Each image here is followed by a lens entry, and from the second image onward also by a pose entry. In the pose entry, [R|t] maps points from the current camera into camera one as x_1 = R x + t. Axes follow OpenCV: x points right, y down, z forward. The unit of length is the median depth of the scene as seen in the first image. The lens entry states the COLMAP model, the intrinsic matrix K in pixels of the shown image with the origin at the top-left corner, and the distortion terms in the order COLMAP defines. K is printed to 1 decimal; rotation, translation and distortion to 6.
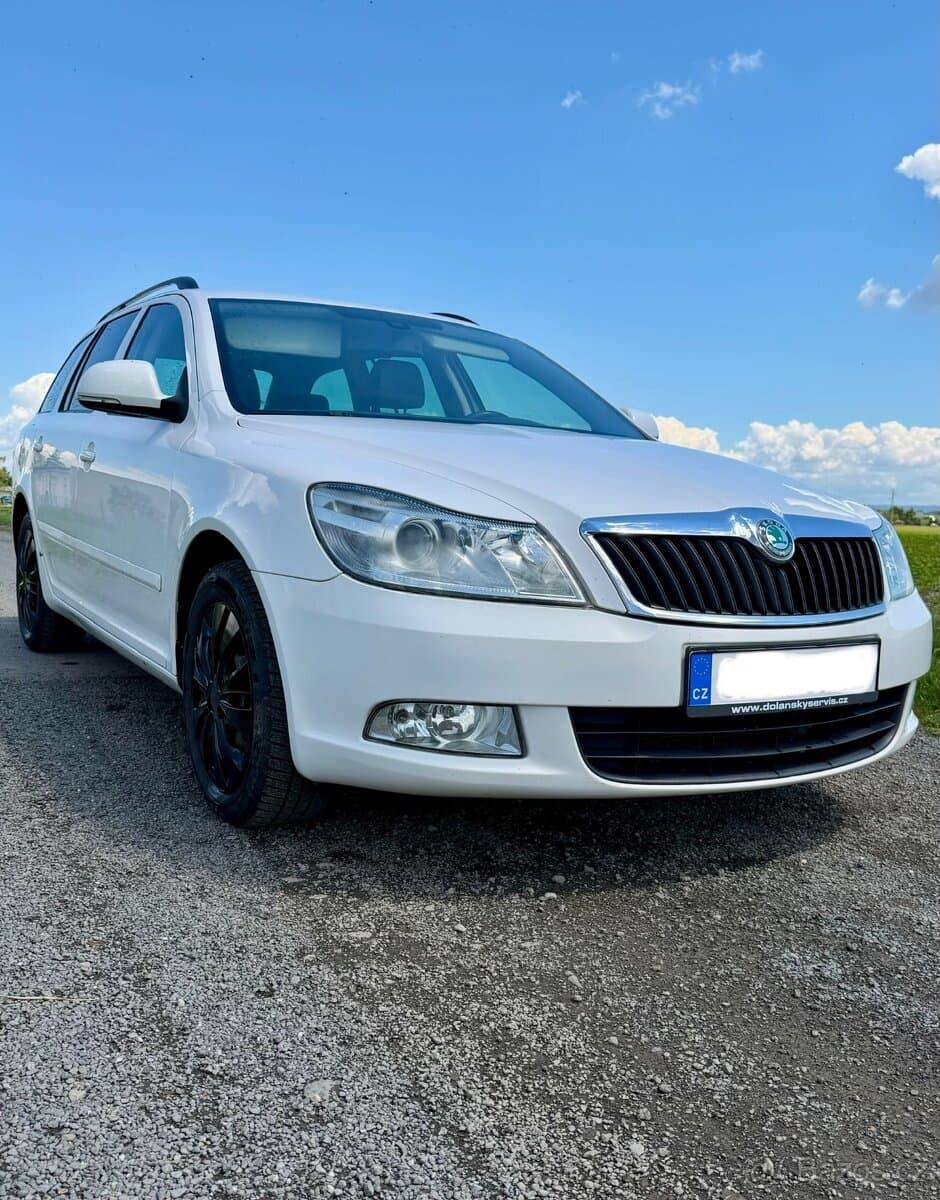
lens RADIAL K [[1226.3, 0, 460.7], [0, 1226.3, 624.6], [0, 0, 1]] dist [0.040860, 0.000000]
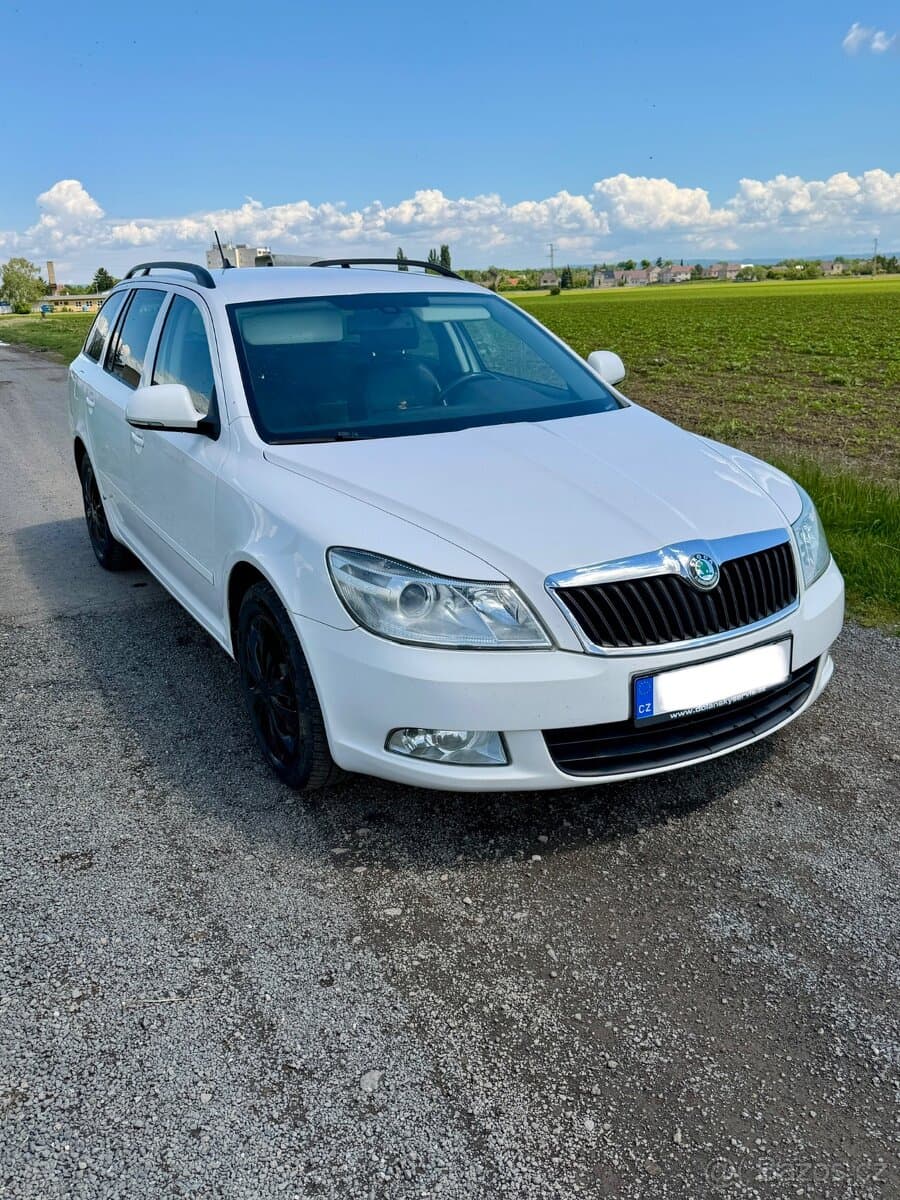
lens RADIAL K [[1119.4, 0, 442.3], [0, 1119.4, 581.7], [0, 0, 1]] dist [0.027792, 0.000000]
pose [[0.997441, -0.060482, -0.038111, 0.037347], [0.066018, 0.983829, 0.166499, -0.281764], [0.027424, -0.168589, 0.985305, -0.134234]]
